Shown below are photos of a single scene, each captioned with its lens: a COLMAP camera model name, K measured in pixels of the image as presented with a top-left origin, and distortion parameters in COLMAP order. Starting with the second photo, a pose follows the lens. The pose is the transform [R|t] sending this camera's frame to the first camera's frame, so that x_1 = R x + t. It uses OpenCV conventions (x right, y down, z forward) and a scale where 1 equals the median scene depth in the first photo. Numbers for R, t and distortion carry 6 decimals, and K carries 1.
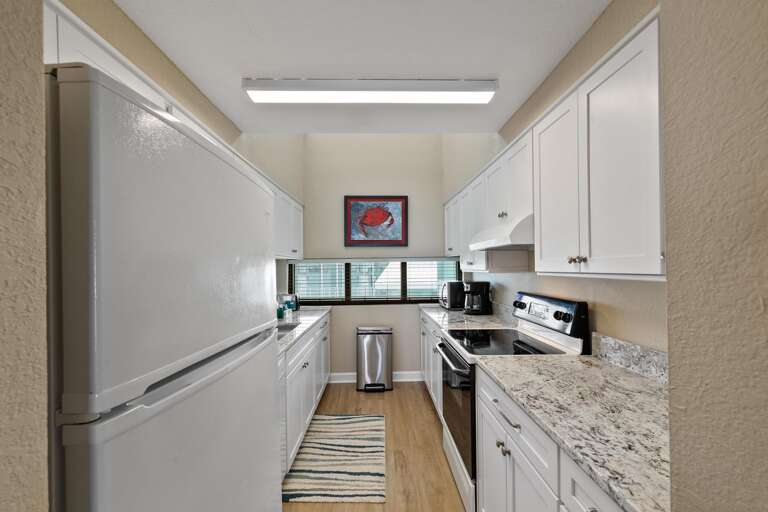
lens RADIAL K [[321.5, 0, 384.0], [0, 321.5, 256.0], [0, 0, 1]] dist [0.000081, -0.000164]
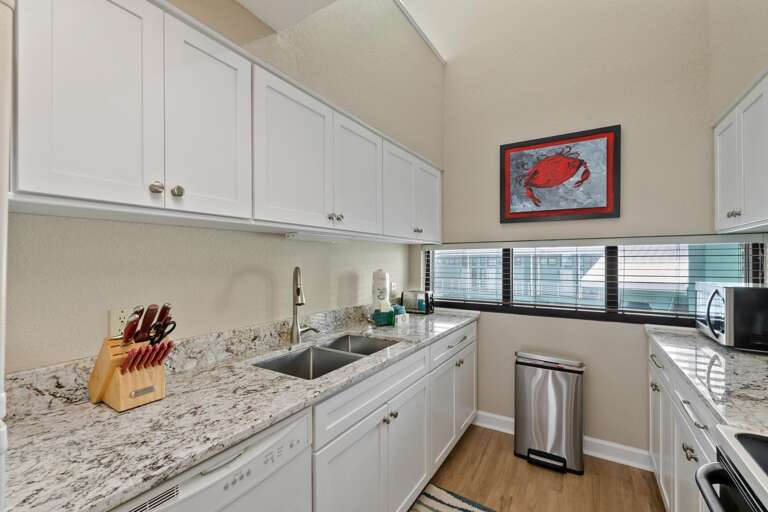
lens RADIAL K [[316.3, 0, 384.0], [0, 316.3, 256.0], [0, 0, 1]] dist [-0.007429, -0.000270]
pose [[0.830172, 0.003006, -0.557499, 0.040228], [0.008939, 0.999785, 0.018702, 0.023188], [0.557435, -0.020509, 0.829967, 0.333742]]
